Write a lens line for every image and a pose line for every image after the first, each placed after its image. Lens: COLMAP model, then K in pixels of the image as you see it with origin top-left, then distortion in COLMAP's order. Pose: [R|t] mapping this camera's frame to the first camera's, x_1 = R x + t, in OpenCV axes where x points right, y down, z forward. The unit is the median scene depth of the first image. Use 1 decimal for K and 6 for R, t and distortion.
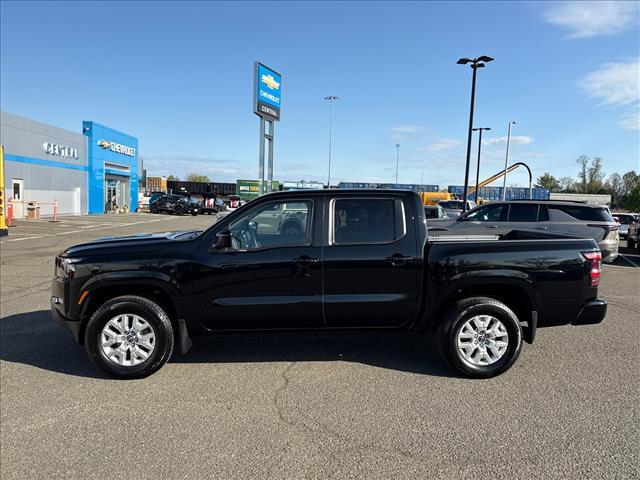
lens RADIAL K [[444.3, 0, 320.9], [0, 444.3, 240.6], [0, 0, 1]] dist [-0.000489, -0.000826]
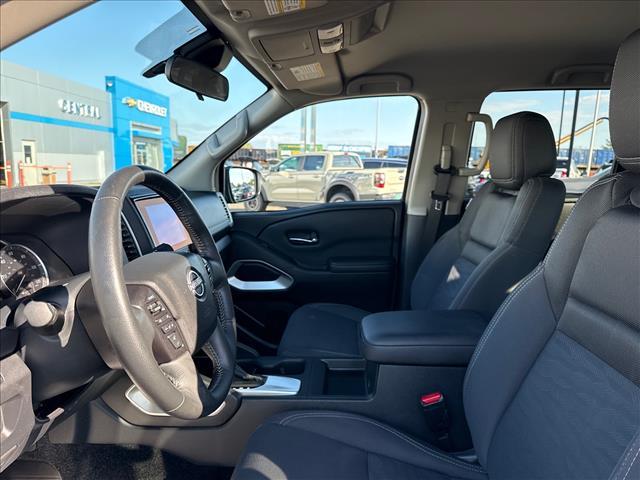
lens RADIAL K [[444.3, 0, 319.2], [0, 444.3, 240.6], [0, 0, 1]] dist [-0.000489, -0.000826]
pose [[0.994889, 0.006442, -0.100773, -0.012298], [0.000932, 0.997334, 0.072960, -0.002421], [0.100974, -0.072681, 0.992231, 0.128627]]
